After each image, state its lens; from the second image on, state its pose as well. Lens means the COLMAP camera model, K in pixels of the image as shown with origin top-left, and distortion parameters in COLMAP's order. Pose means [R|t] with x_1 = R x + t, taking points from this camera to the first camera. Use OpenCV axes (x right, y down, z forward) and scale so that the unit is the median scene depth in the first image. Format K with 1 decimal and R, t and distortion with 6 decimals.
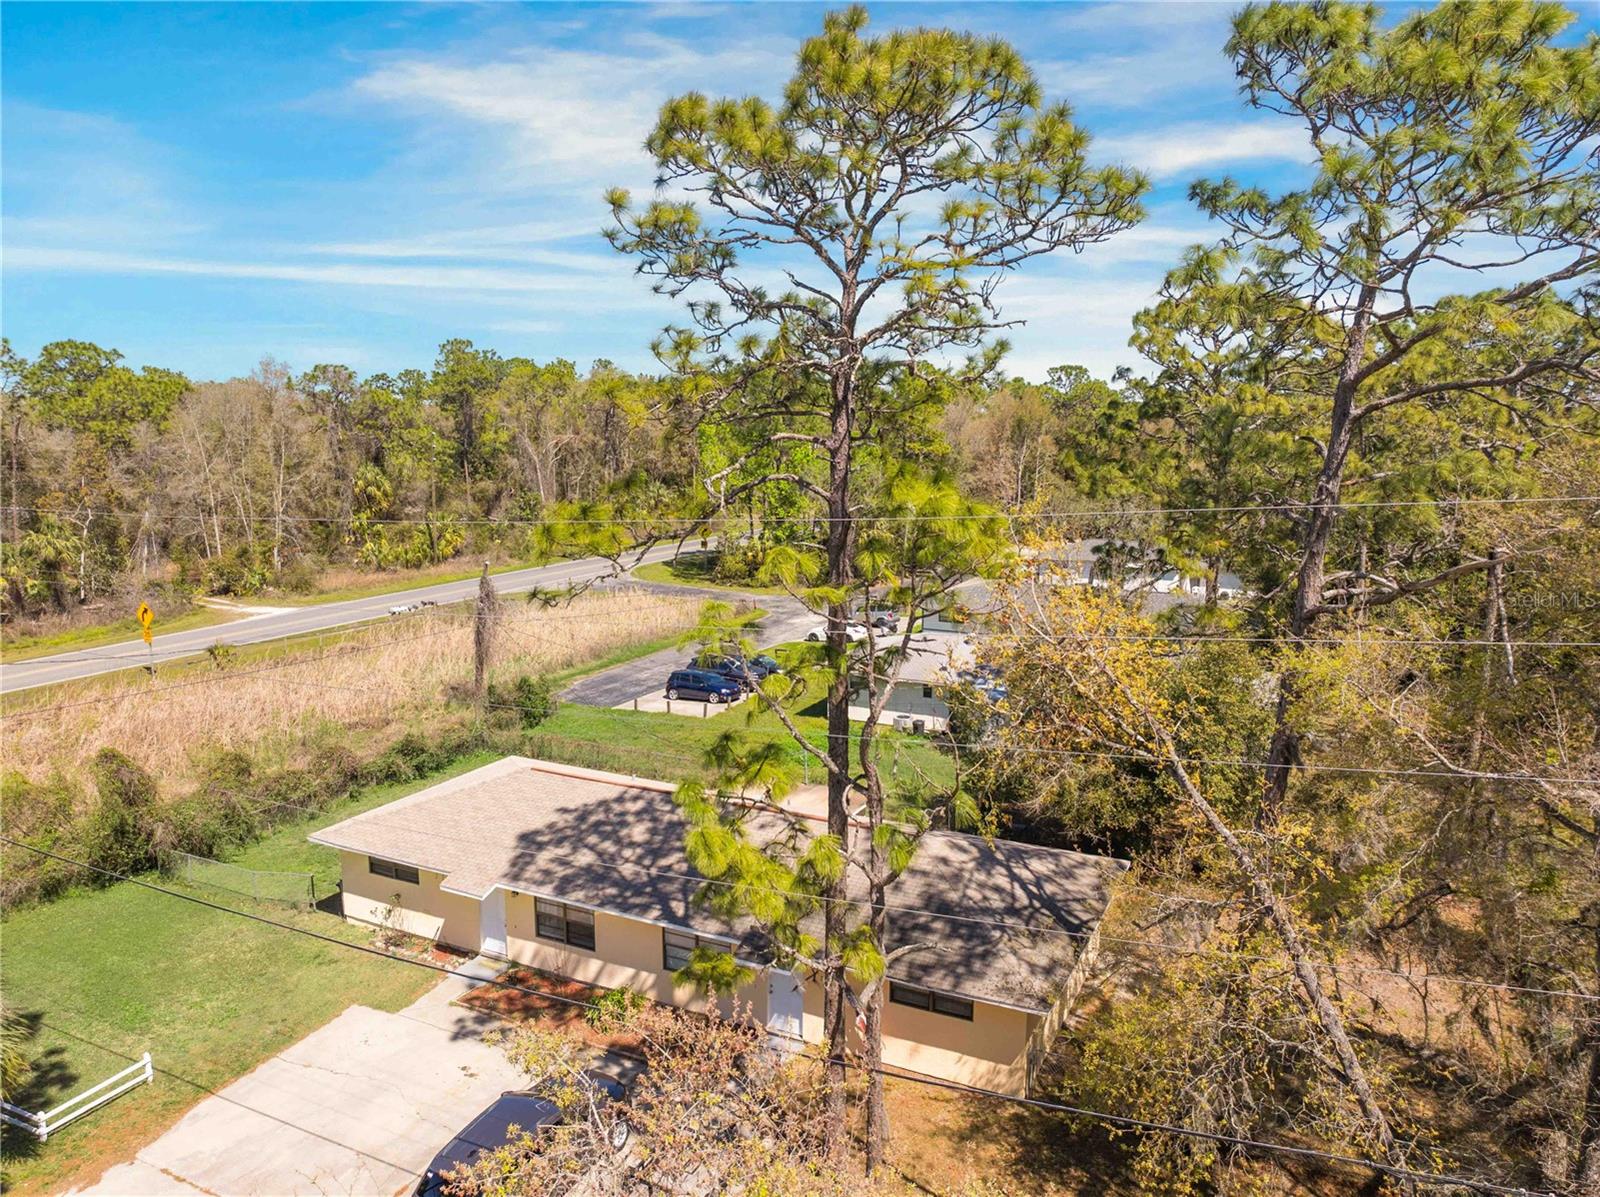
lens RADIAL K [[1121.0, 0, 802.3], [0, 1121.0, 592.2], [0, 0, 1]] dist [-0.031210, -0.002941]
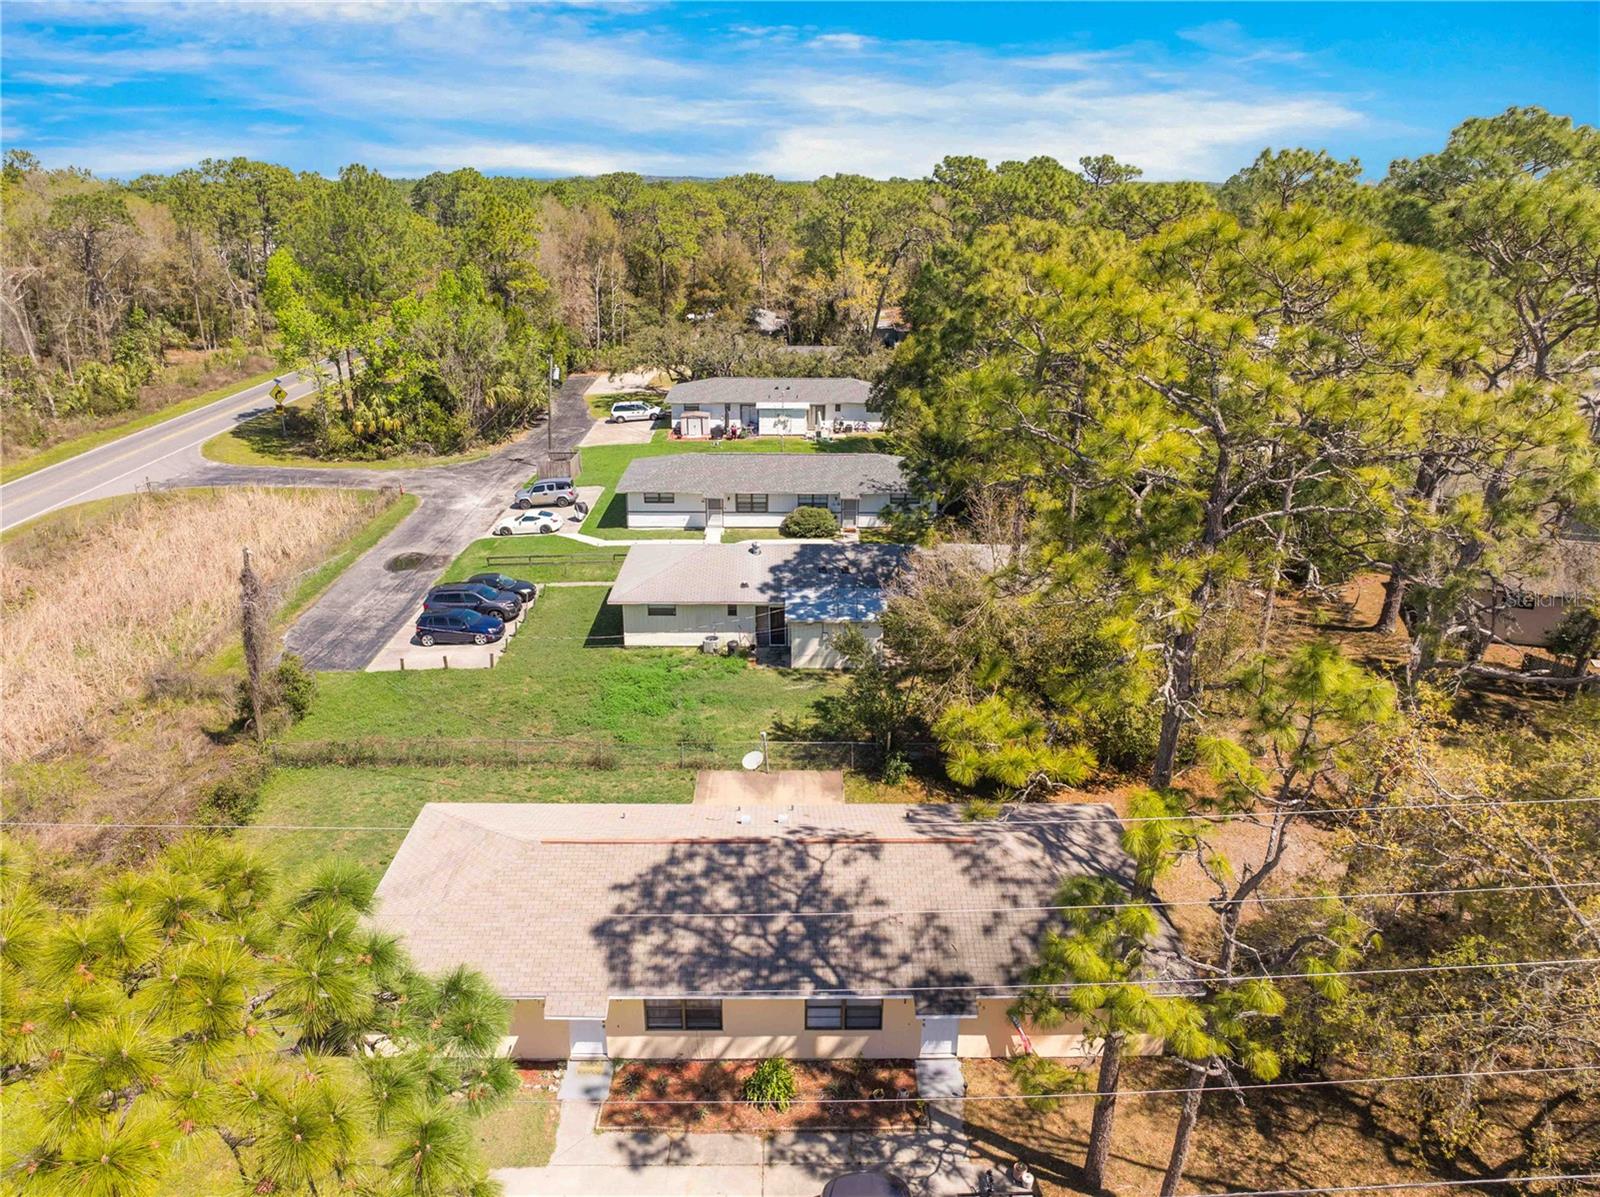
lens RADIAL K [[1121.0, 0, 789.0], [0, 1121.0, 604.9], [0, 0, 1]] dist [-0.031210, -0.002941]
pose [[0.895478, -0.157999, 0.416120, -0.468404], [0.066974, 0.972063, 0.224962, -0.249314], [-0.440039, -0.173579, 0.881043, 0.173053]]
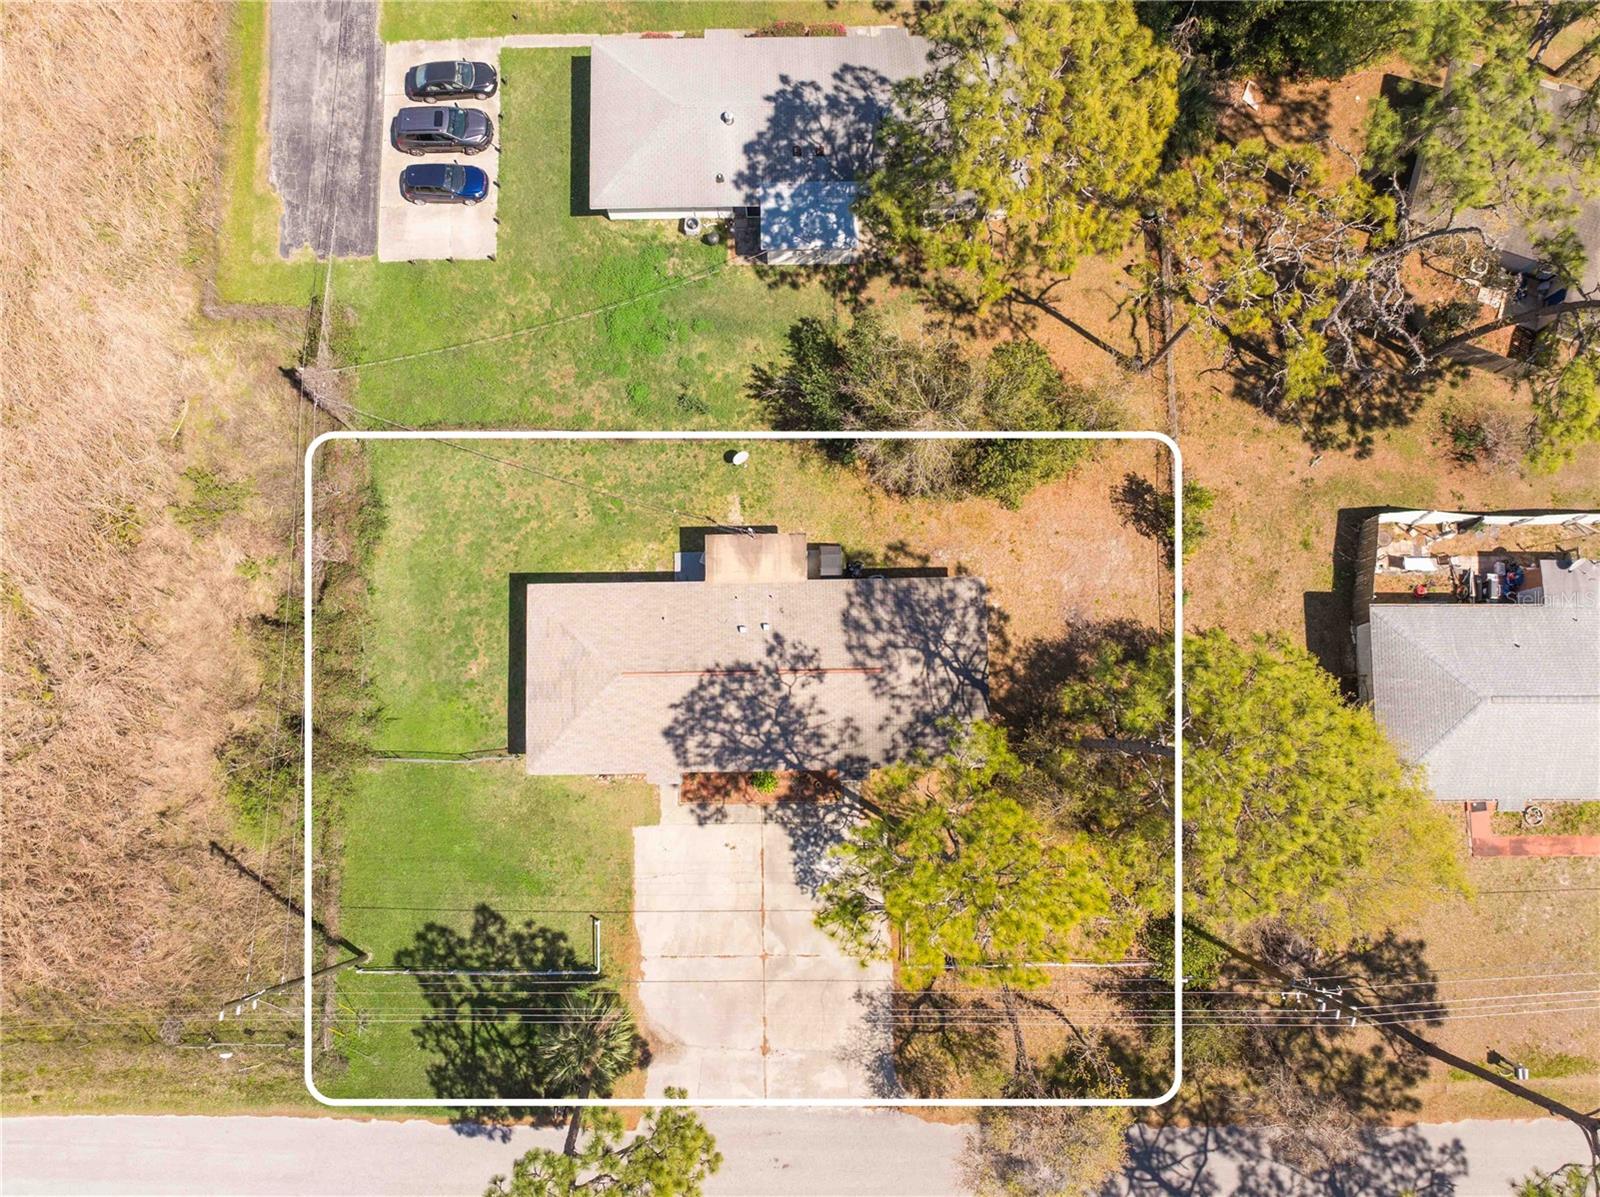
lens RADIAL K [[1297.7, 0, 800.5], [0, 1297.7, 647.9], [0, 0, 1]] dist [-0.084816, 0.003175]
pose [[0.887639, -0.458285, 0.045509, -0.104411], [0.069927, 0.231789, 0.970249, -1.754298], [-0.455199, -0.858049, 0.237792, 0.581102]]
